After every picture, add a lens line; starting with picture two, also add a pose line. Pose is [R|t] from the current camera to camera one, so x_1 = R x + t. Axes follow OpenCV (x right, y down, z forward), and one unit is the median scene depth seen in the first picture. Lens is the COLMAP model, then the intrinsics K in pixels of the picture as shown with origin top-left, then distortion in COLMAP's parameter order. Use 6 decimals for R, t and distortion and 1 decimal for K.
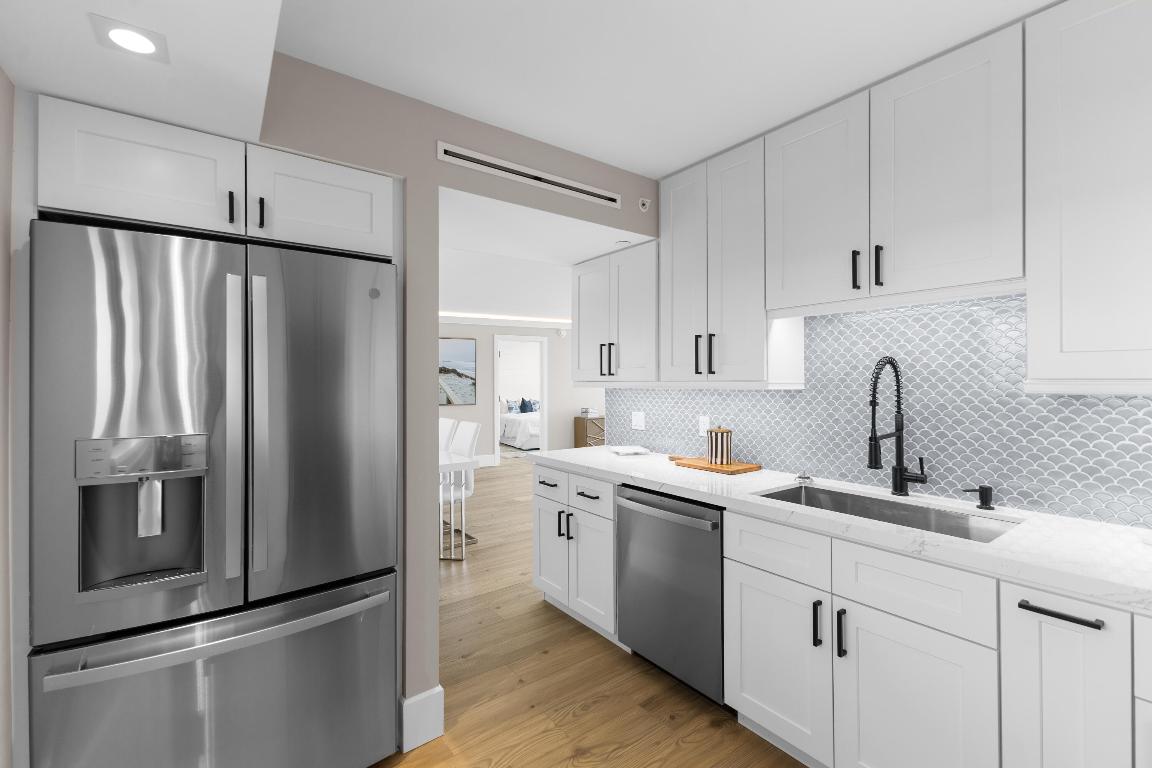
lens RADIAL K [[500.0, 0, 577.5], [0, 500.0, 382.2], [0, 0, 1]] dist [0.017314, -0.003870]
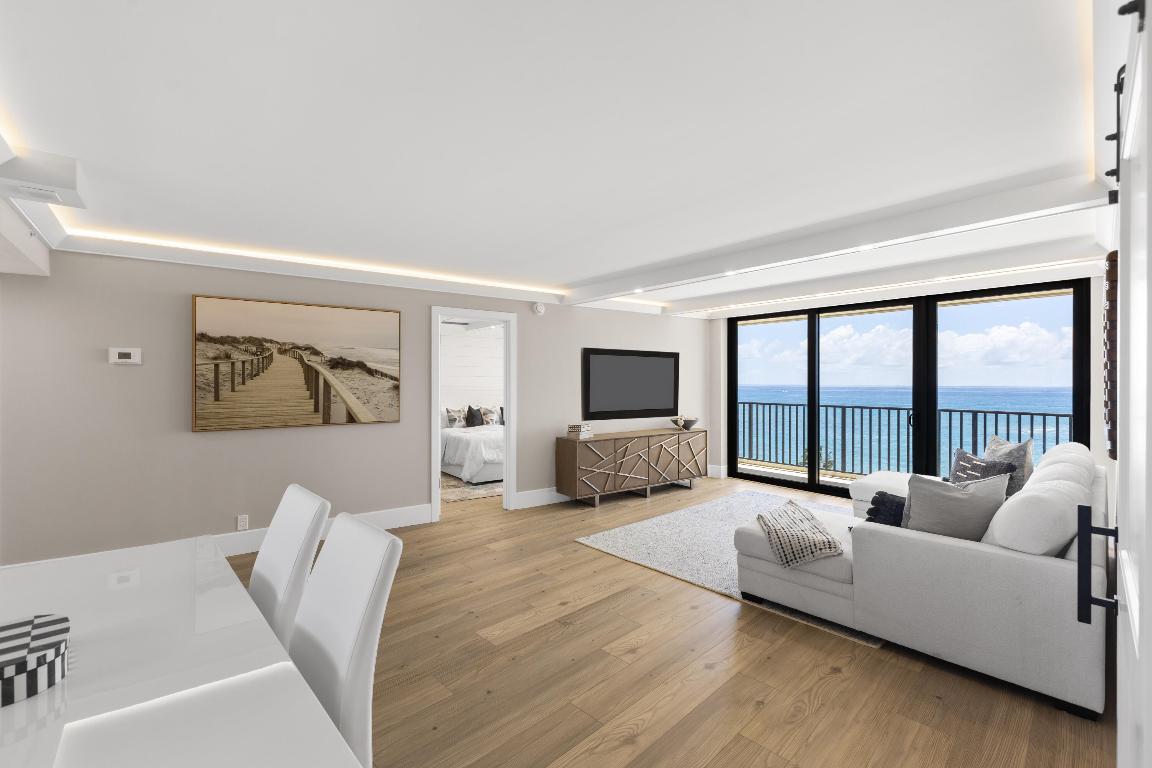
lens RADIAL K [[500.0, 0, 572.7], [0, 500.0, 384.2], [0, 0, 1]] dist [0.017314, -0.003870]
pose [[0.992703, 0.002517, 0.120562, -0.059439], [-0.002655, 0.999996, 0.000983, -0.001060], [-0.120559, -0.001296, 0.992705, 0.321562]]
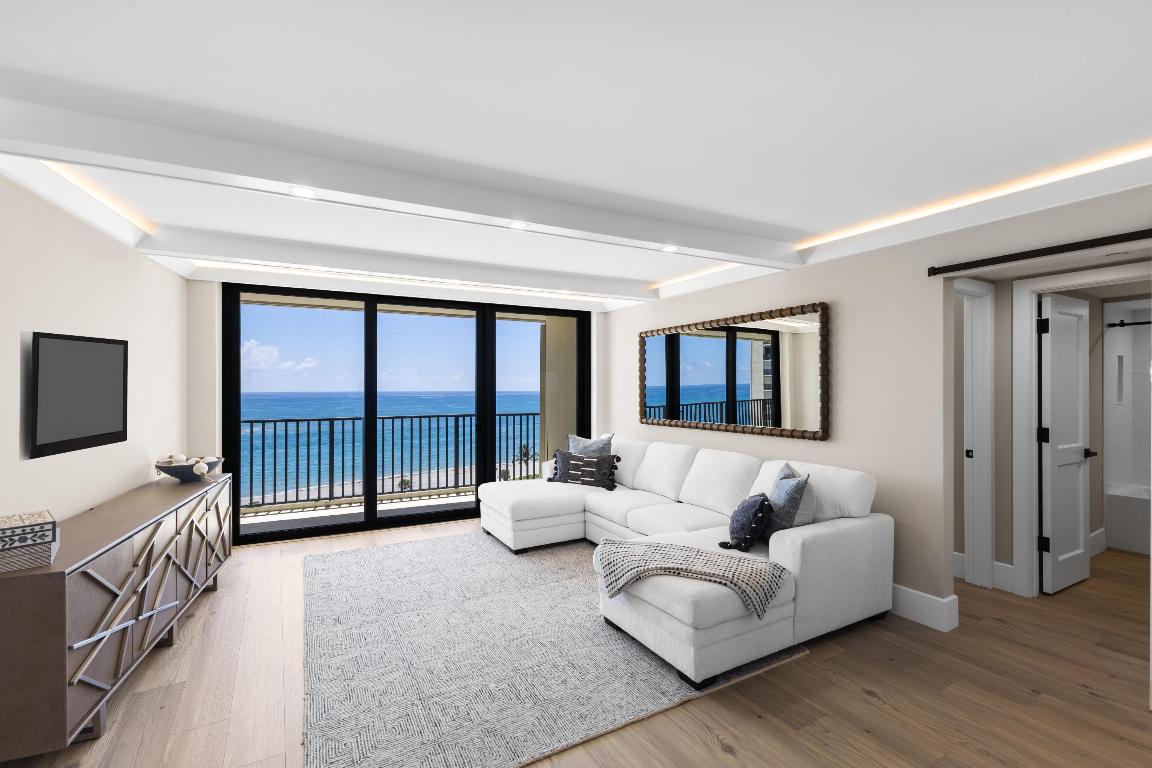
lens RADIAL K [[500.0, 0, 578.7], [0, 500.0, 387.1], [0, 0, 1]] dist [0.017314, -0.003870]
pose [[0.108138, 0.004479, 0.994126, -0.478354], [0.002153, 0.999986, -0.004739, -0.010137], [-0.994134, 0.002653, 0.108127, 1.883812]]
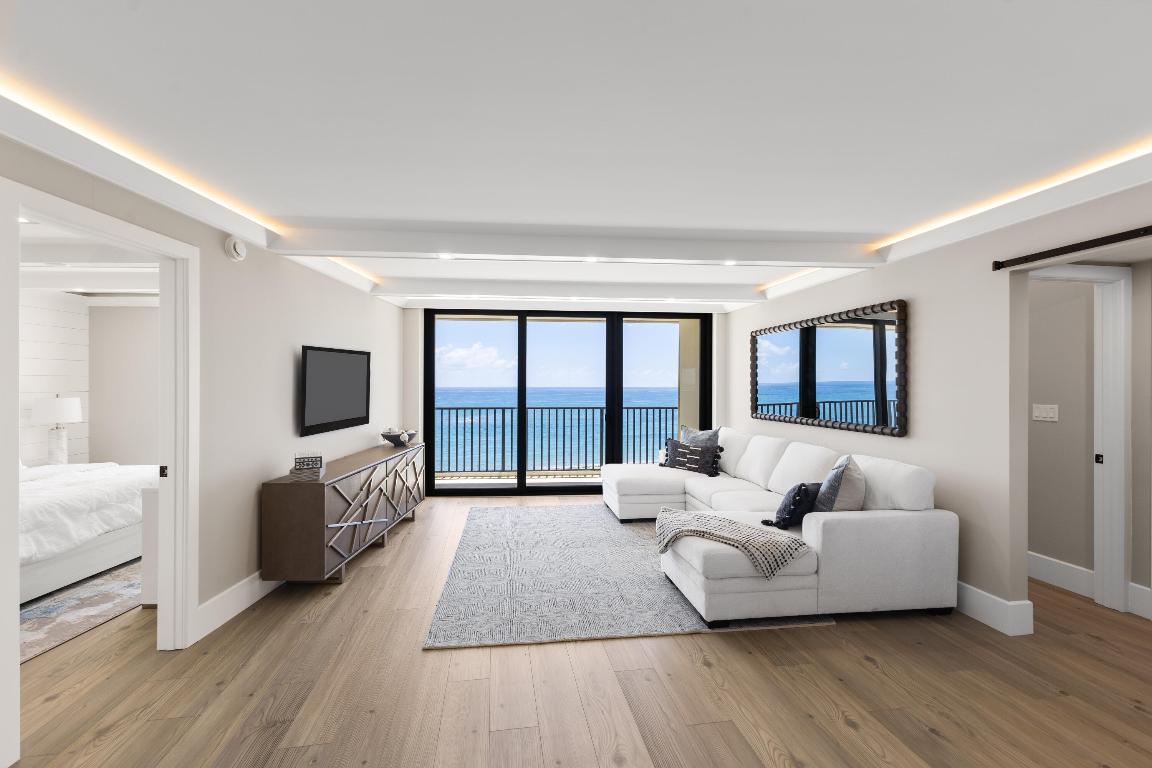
lens RADIAL K [[500.0, 0, 577.4], [0, 500.0, 382.1], [0, 0, 1]] dist [0.017314, -0.003870]
pose [[0.467527, 0.006832, 0.883952, -0.723178], [-0.001076, 0.999974, -0.007160, -0.008076], [-0.883978, 0.002397, 0.467522, 1.431753]]
